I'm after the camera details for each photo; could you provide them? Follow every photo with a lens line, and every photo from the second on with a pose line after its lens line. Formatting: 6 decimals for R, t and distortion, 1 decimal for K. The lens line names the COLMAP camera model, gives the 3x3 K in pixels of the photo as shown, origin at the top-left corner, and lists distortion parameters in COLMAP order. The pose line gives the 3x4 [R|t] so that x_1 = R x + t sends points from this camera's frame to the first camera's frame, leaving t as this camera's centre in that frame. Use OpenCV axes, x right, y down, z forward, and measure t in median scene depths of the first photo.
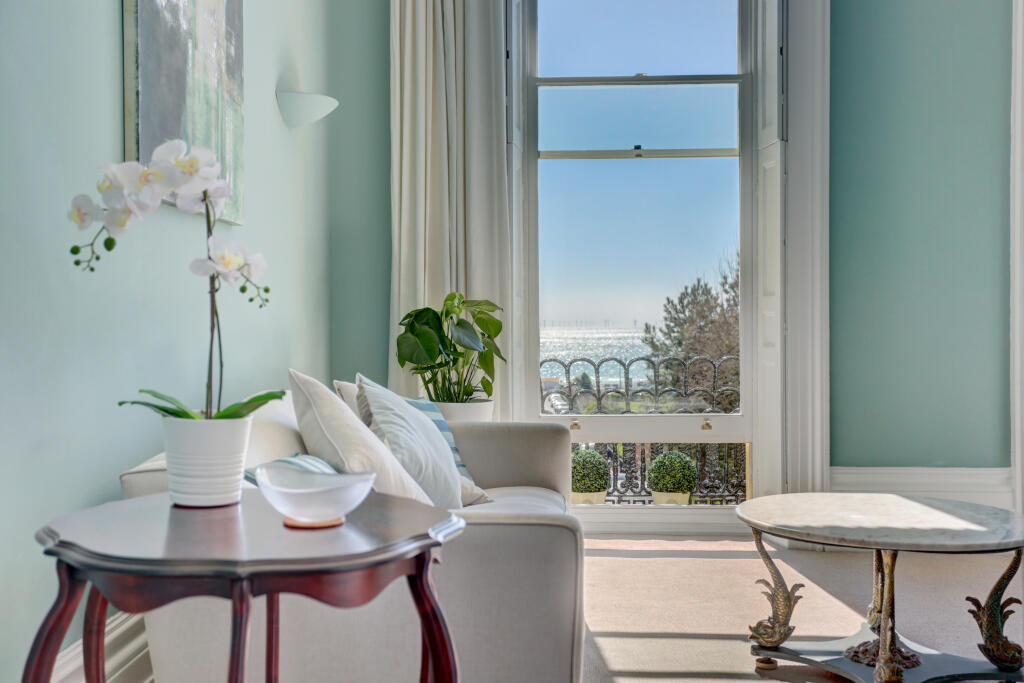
lens RADIAL K [[1179.2, 0, 513.3], [0, 1179.2, 360.2], [0, 0, 1]] dist [0.064198, -0.003307]
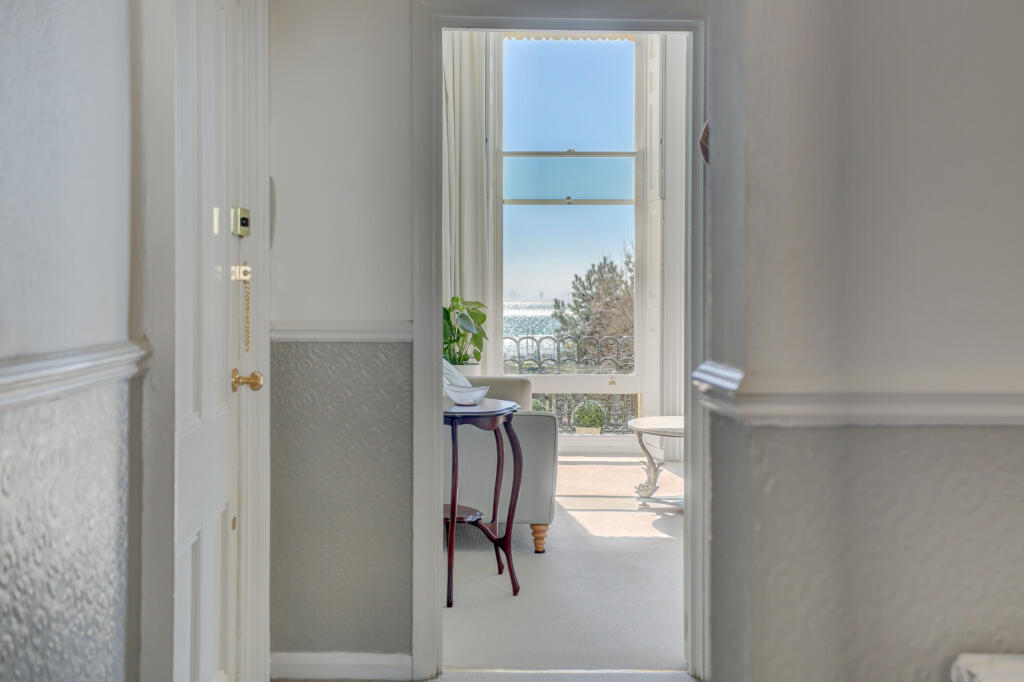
lens RADIAL K [[1137.8, 0, 512.0], [0, 1137.8, 341.0], [0, 0, 1]] dist [0.048362, -0.015805]
pose [[0.997178, 0.006158, 0.074818, -0.069142], [-0.006695, 0.999954, 0.006932, -0.006090], [-0.074771, -0.007413, 0.997173, -0.413864]]
